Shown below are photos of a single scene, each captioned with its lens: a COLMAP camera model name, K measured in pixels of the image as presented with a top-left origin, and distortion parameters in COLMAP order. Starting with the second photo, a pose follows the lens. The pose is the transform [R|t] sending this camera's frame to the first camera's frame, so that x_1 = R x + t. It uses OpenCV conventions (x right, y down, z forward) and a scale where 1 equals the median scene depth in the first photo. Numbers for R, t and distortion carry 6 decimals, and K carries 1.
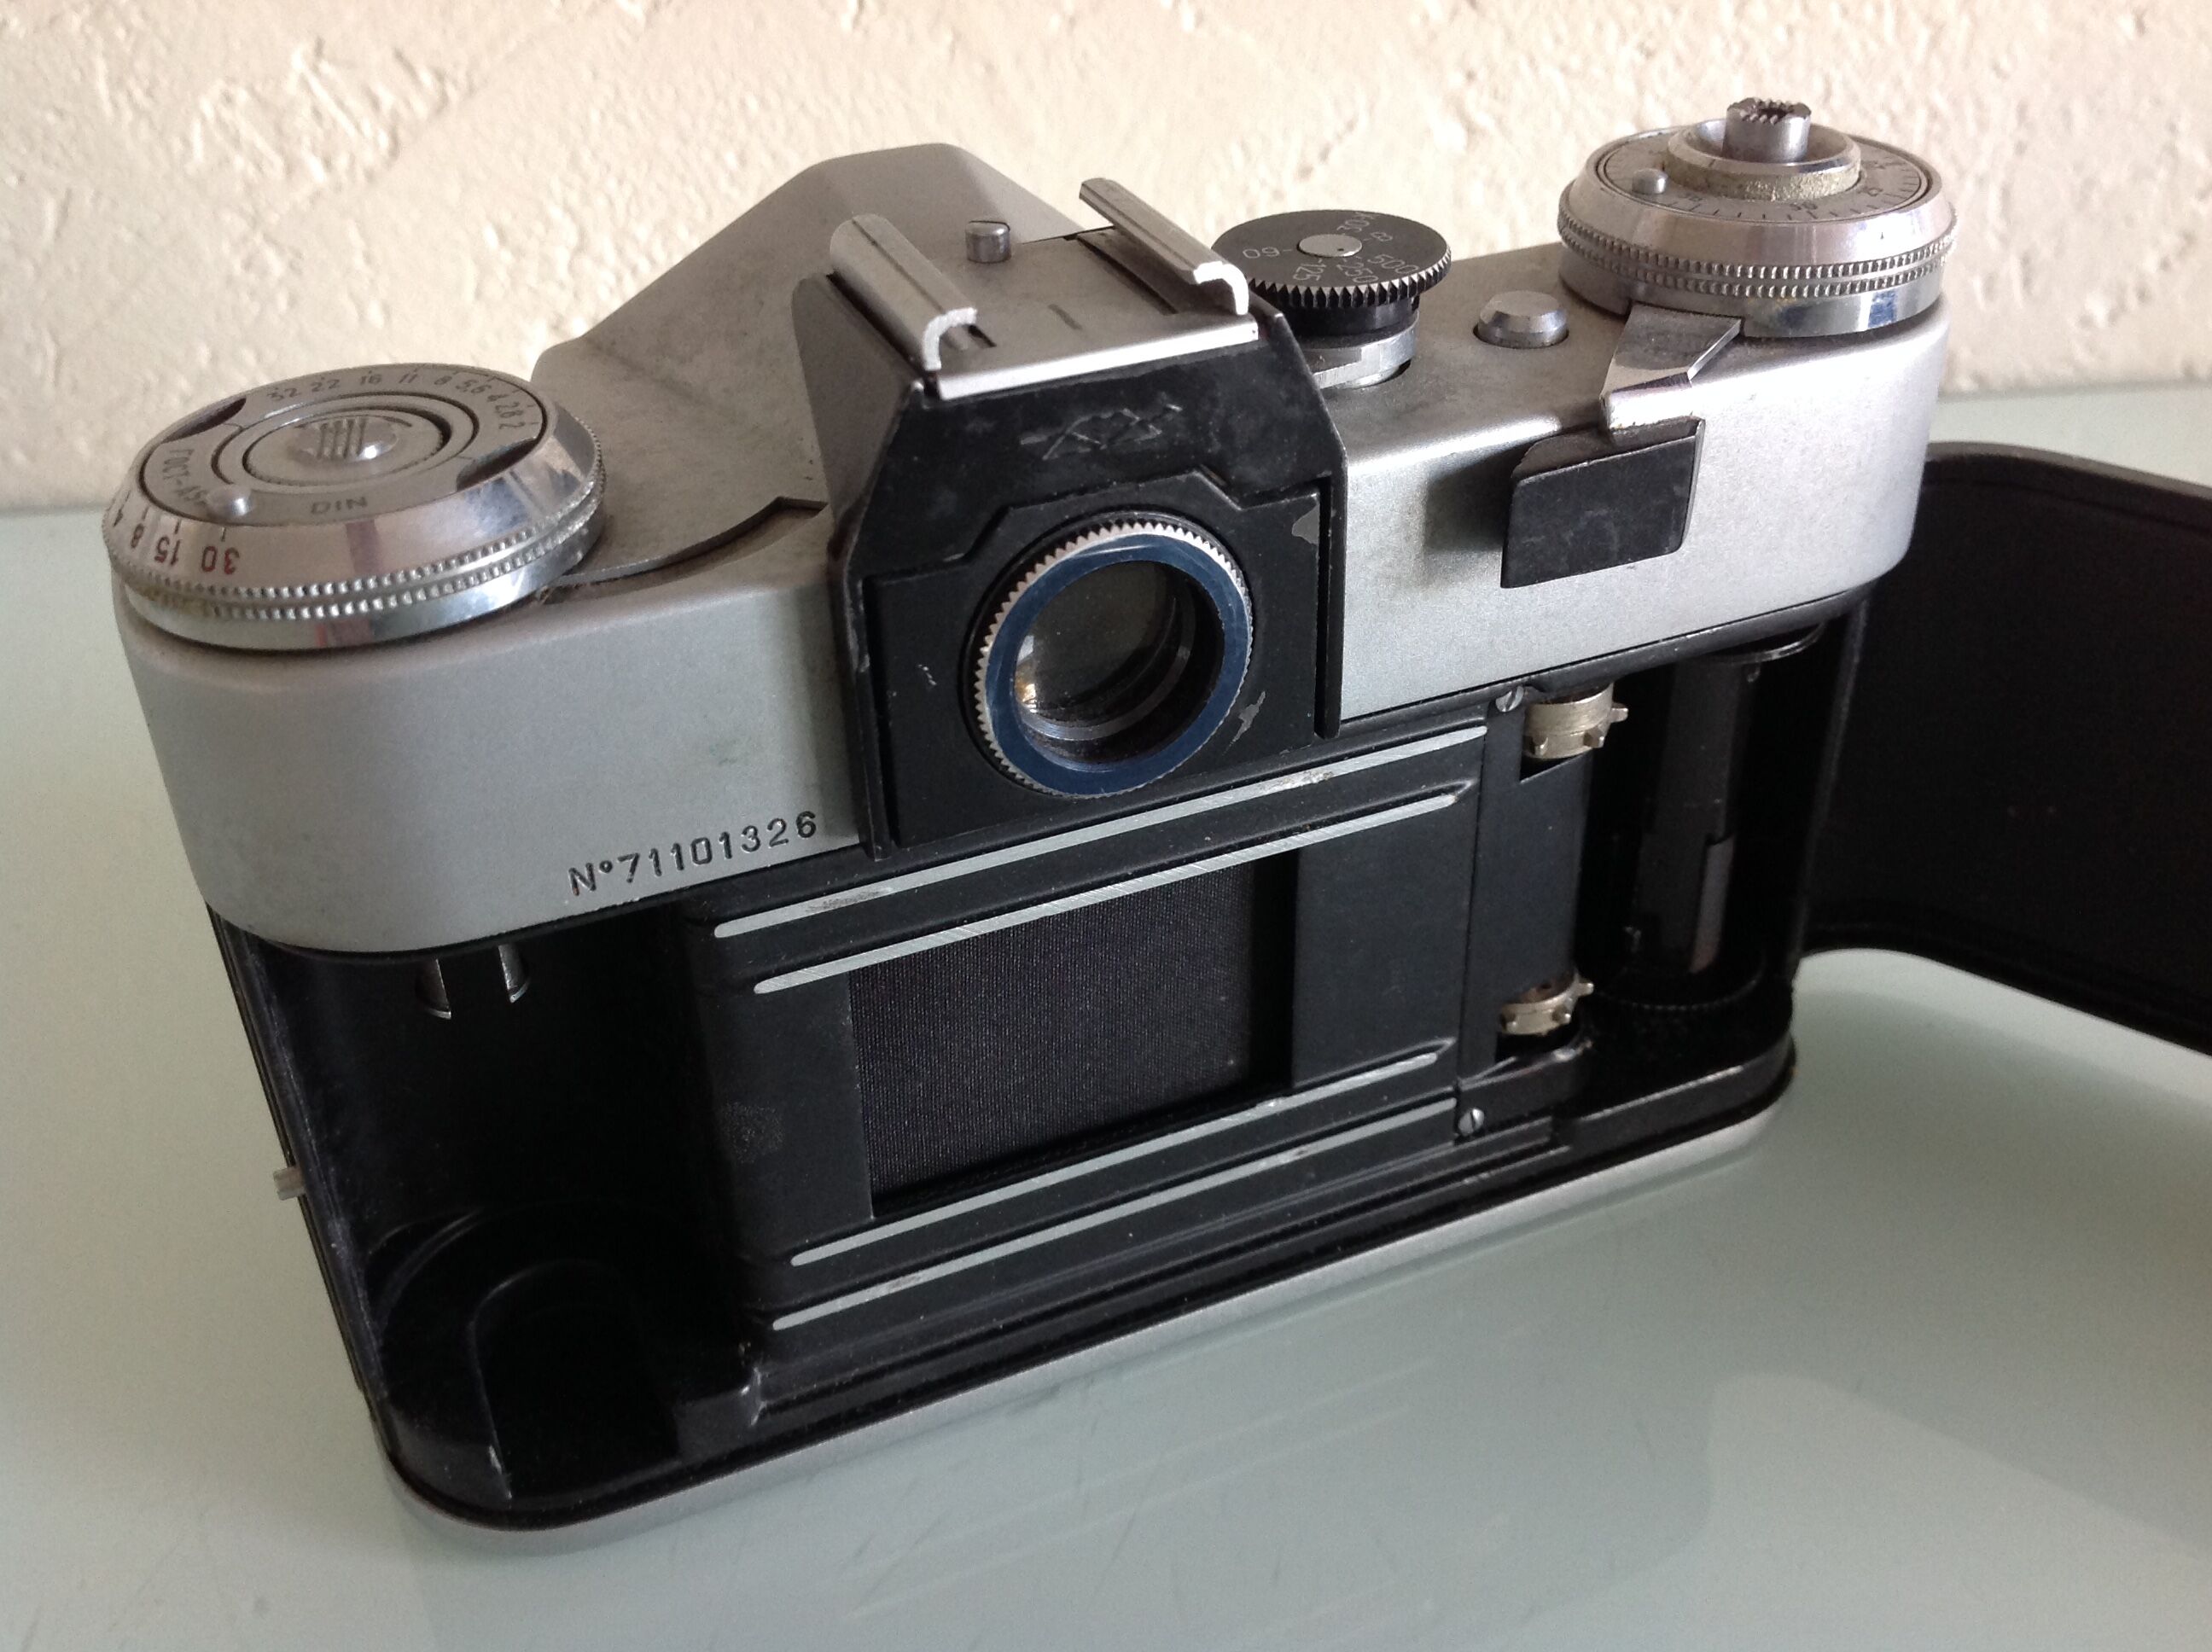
lens RADIAL K [[2189.2, 0, 1106.0], [0, 2189.2, 826.0], [0, 0, 1]] dist [0.121410, -0.359741]
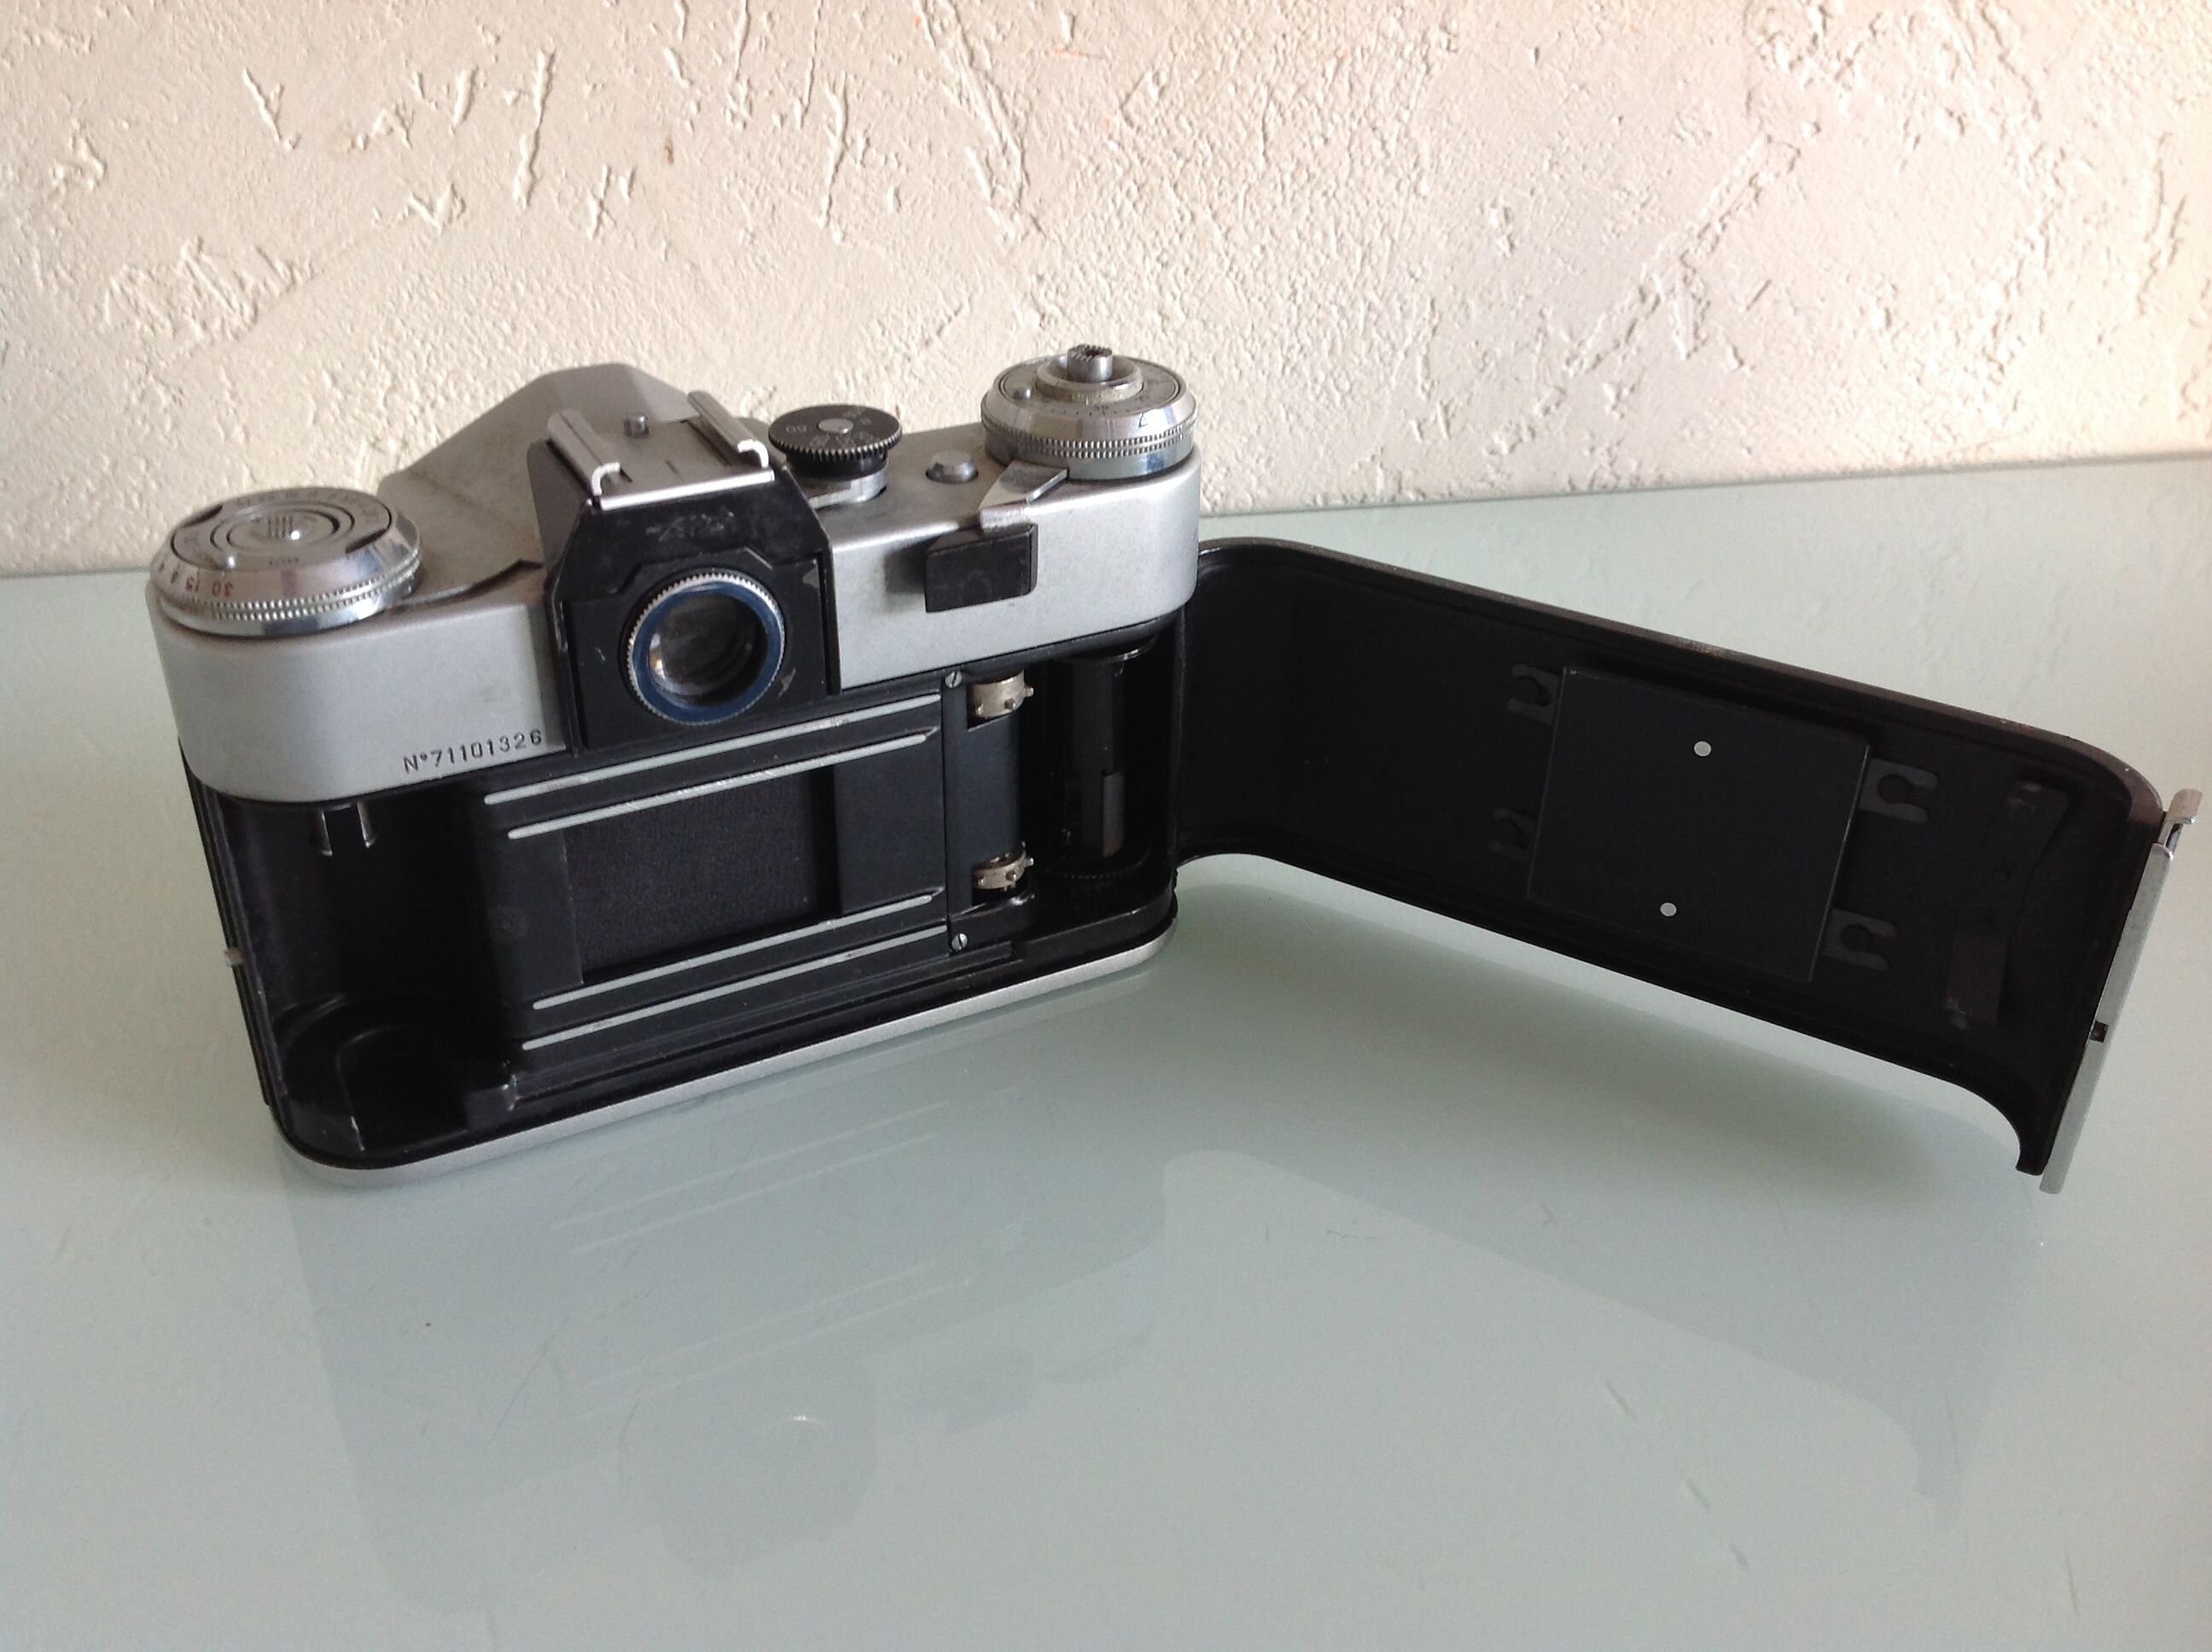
lens RADIAL K [[2172.4, 0, 1131.8], [0, 2172.4, 834.0], [0, 0, 1]] dist [0.124862, -0.342075]
pose [[0.994902, -0.007868, 0.100537, 0.154058], [0.011362, 0.999350, -0.034223, 0.130691], [-0.100202, 0.035191, 0.994345, -0.764605]]
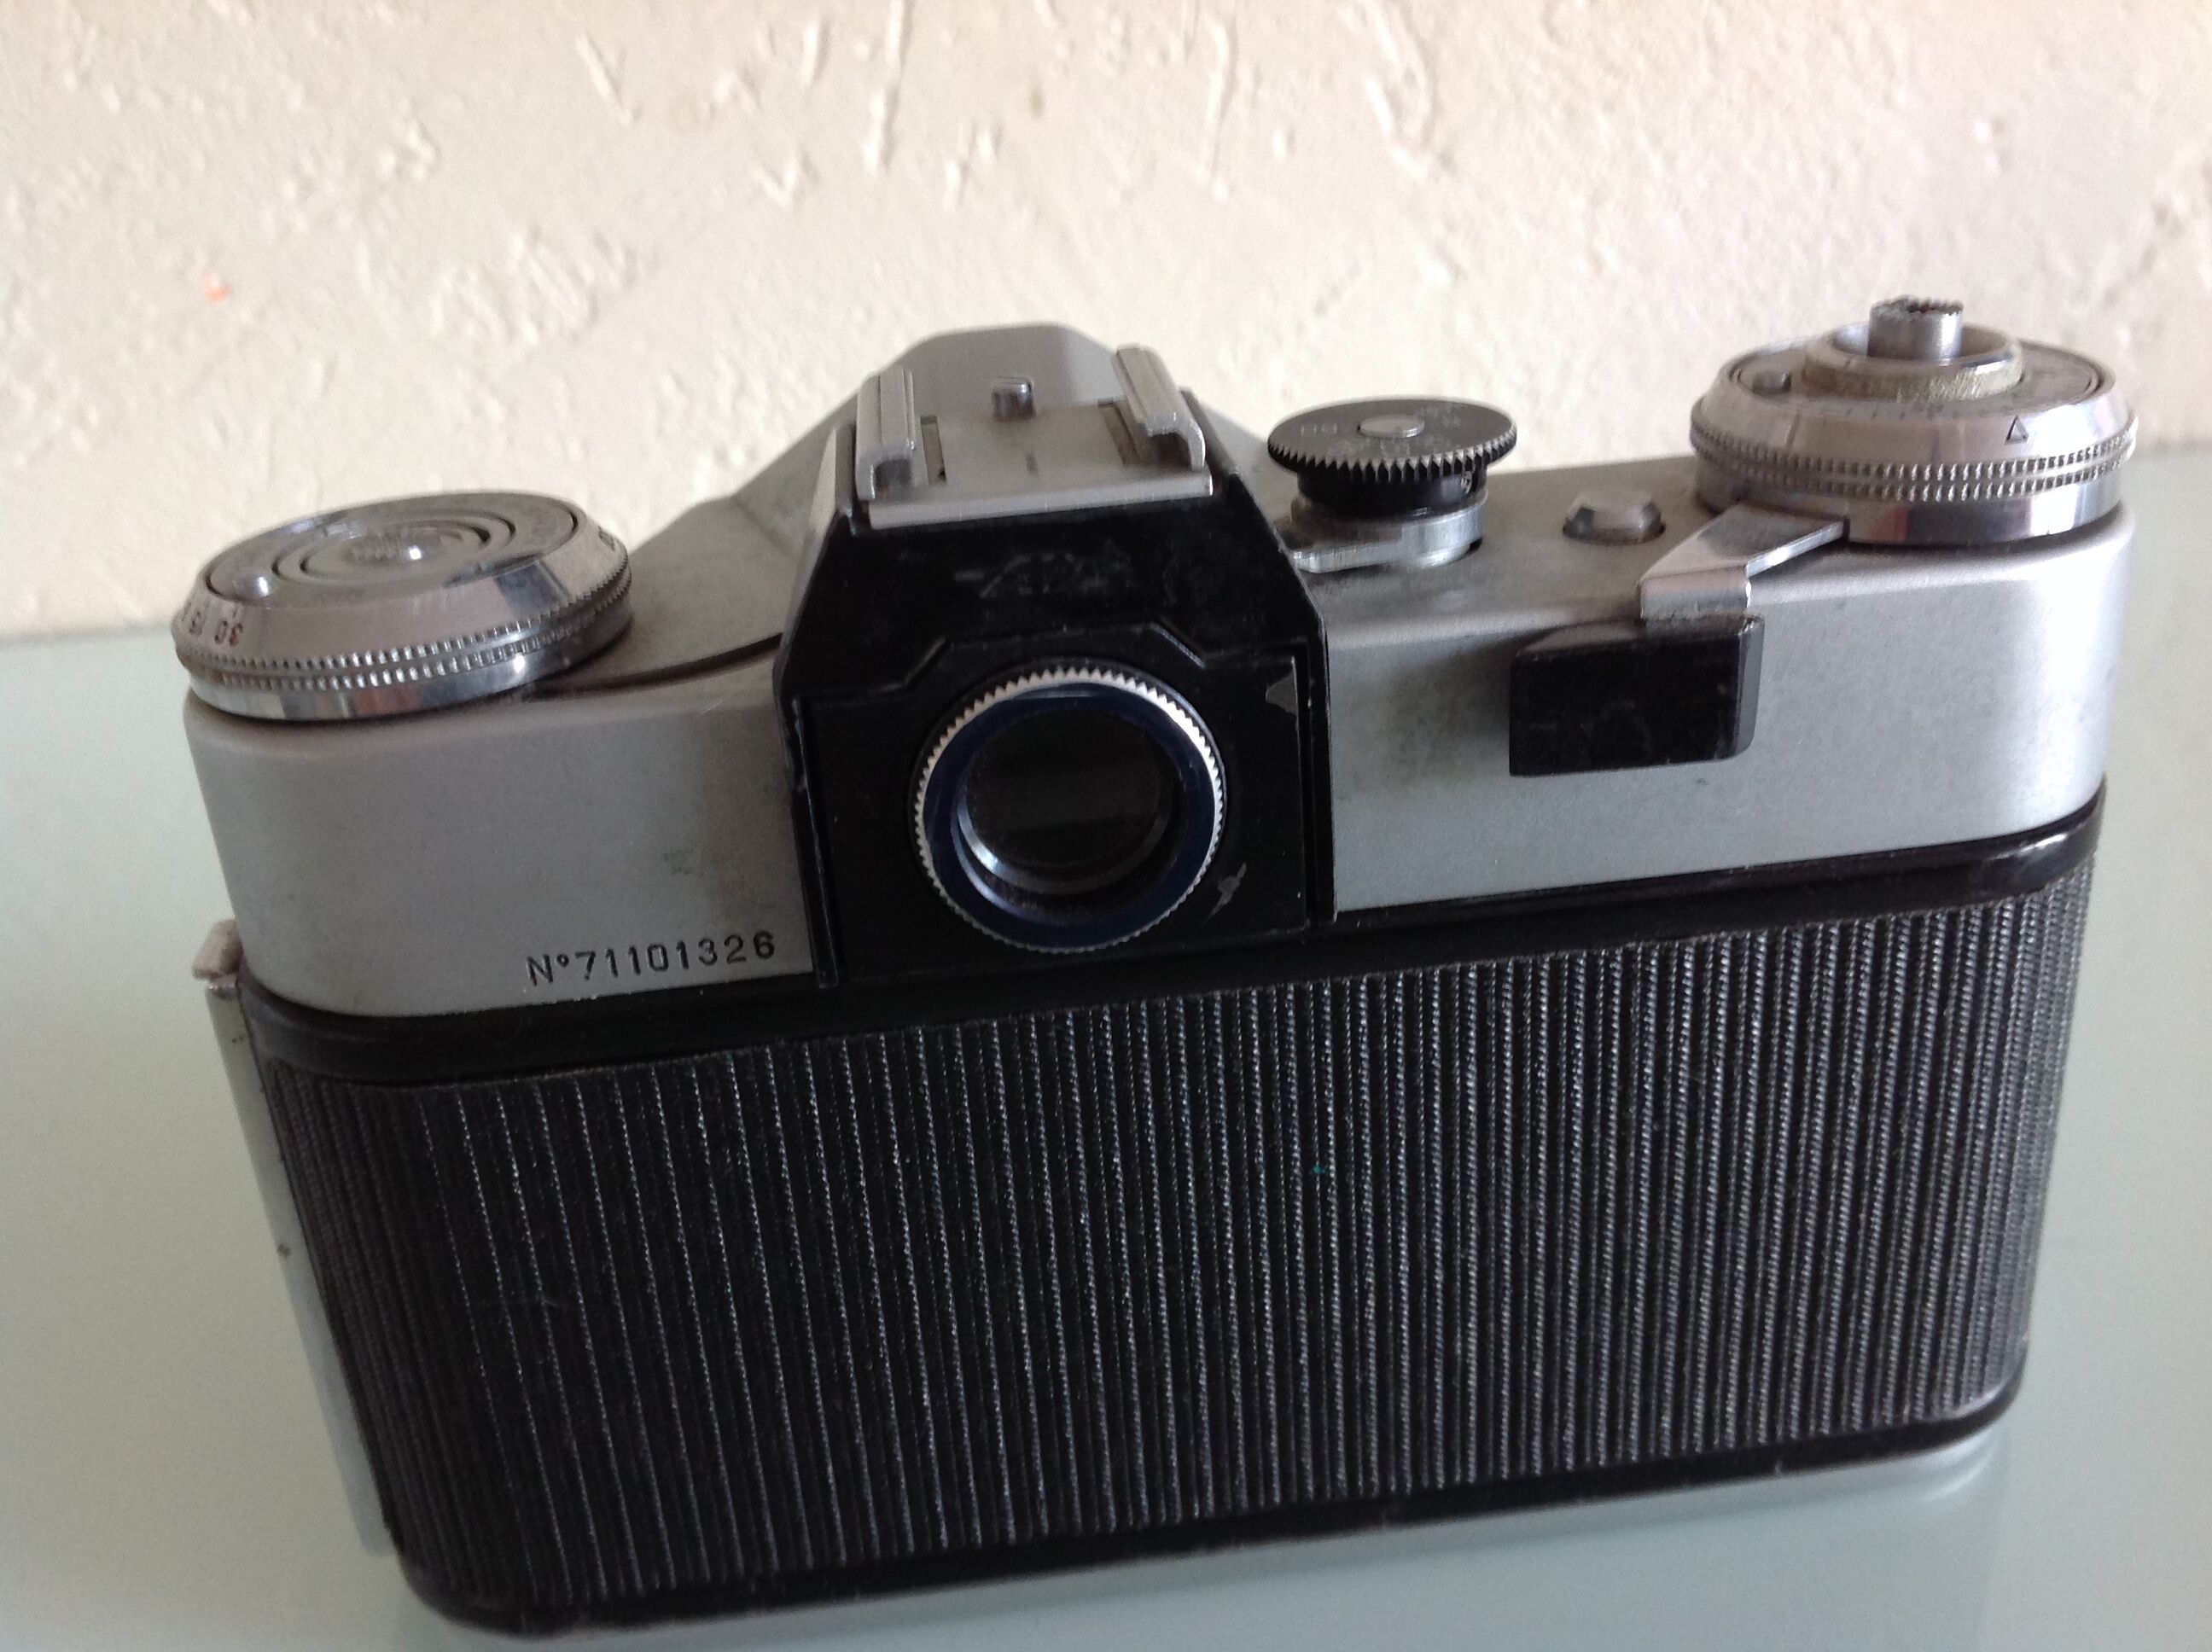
lens RADIAL K [[2189.2, 0, 1106.0], [0, 2189.2, 826.0], [0, 0, 1]] dist [0.121410, -0.359741]
pose [[0.953337, 0.087566, -0.288929, 0.266087], [-0.124604, 0.985823, -0.112366, 0.034776], [0.274994, 0.143125, 0.950733, 0.061861]]
